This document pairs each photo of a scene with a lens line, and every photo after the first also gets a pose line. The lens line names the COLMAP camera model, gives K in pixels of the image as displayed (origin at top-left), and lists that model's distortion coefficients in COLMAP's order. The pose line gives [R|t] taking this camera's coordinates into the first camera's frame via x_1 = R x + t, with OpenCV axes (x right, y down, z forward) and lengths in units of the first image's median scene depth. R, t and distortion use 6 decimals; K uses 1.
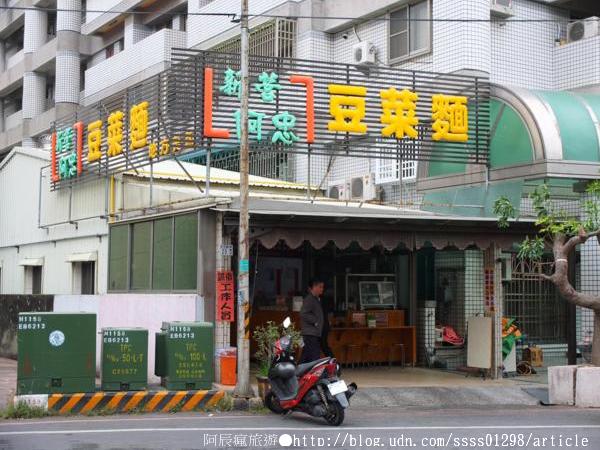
lens RADIAL K [[1198.2, 0, 300.0], [0, 1198.2, 225.0], [0, 0, 1]] dist [-0.057300, 0.053550]
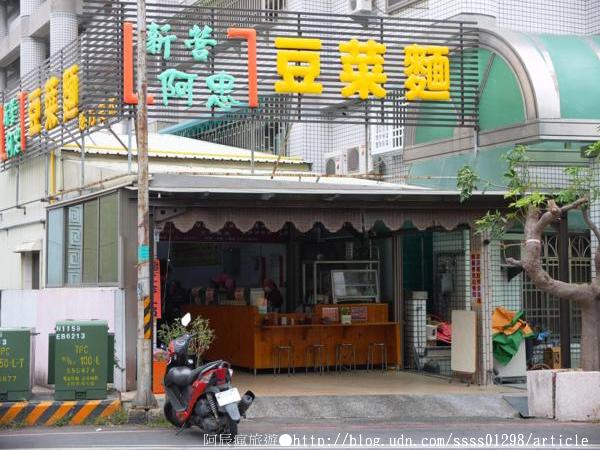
lens RADIAL K [[1340.6, 0, 300.0], [0, 1340.6, 225.0], [0, 0, 1]] dist [0.086991, 0.365351]
pose [[0.991379, -0.017709, -0.129823, 0.160267], [0.019260, 0.999757, 0.010705, 0.005115], [0.129602, -0.013113, 0.991479, 0.059702]]
